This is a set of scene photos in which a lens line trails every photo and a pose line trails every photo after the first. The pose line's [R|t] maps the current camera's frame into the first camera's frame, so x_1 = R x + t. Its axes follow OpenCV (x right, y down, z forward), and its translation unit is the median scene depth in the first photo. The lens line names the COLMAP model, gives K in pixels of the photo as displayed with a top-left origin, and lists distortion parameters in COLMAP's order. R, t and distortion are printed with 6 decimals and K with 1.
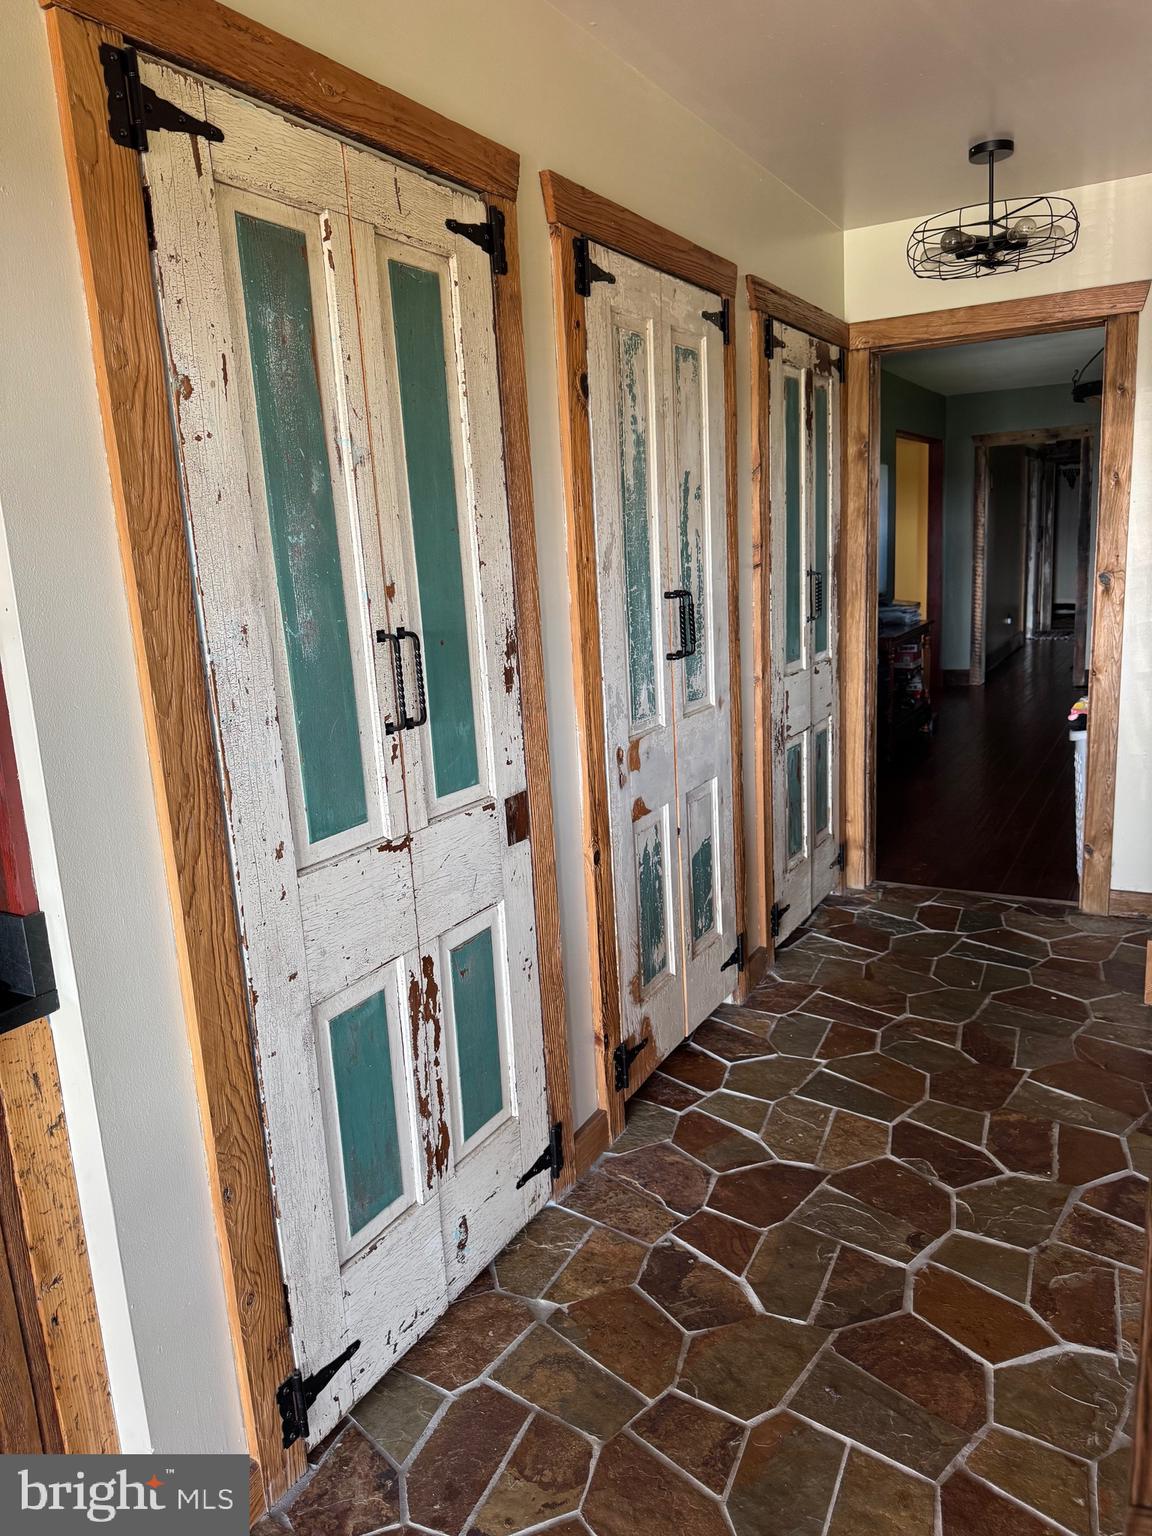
lens RADIAL K [[1058.4, 0, 571.6], [0, 1058.4, 769.6], [0, 0, 1]] dist [0.008402, -0.001477]
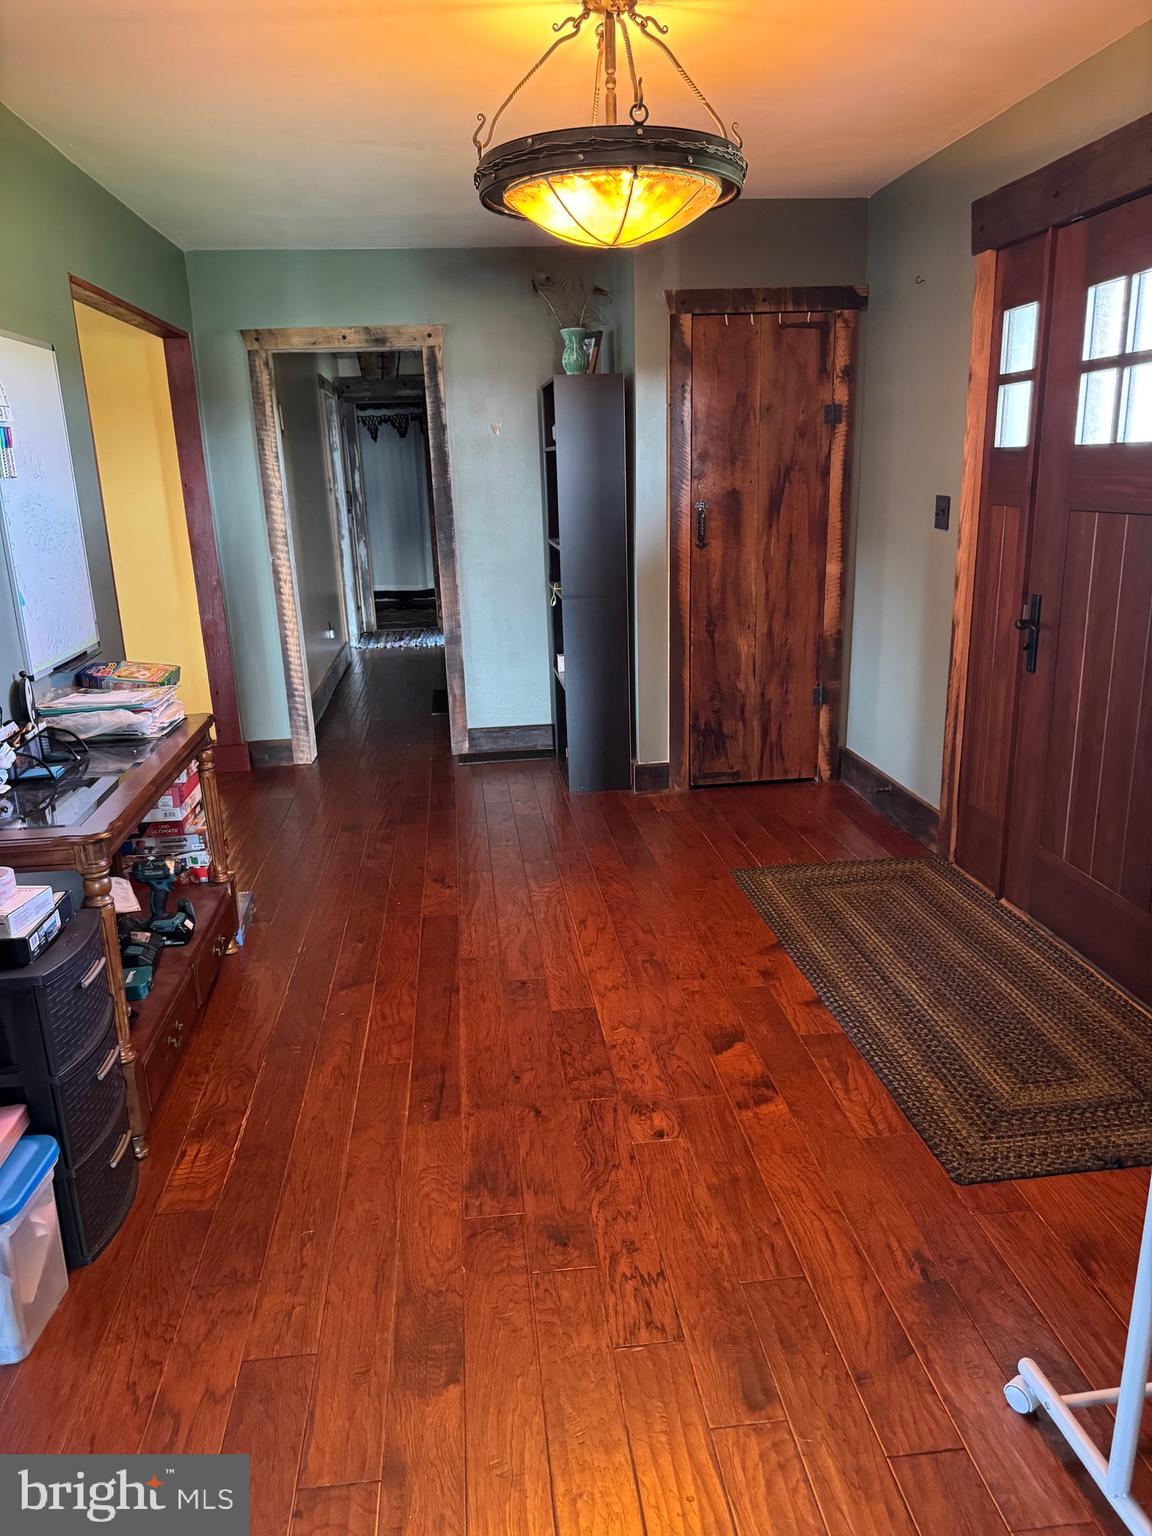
lens RADIAL K [[1058.4, 0, 578.1], [0, 1058.4, 771.0], [0, 0, 1]] dist [0.008402, -0.001477]
pose [[0.799821, -0.136355, 0.584546, 0.160880], [0.112000, 0.990655, 0.077840, -0.107739], [-0.589697, 0.003211, 0.807618, 0.441271]]
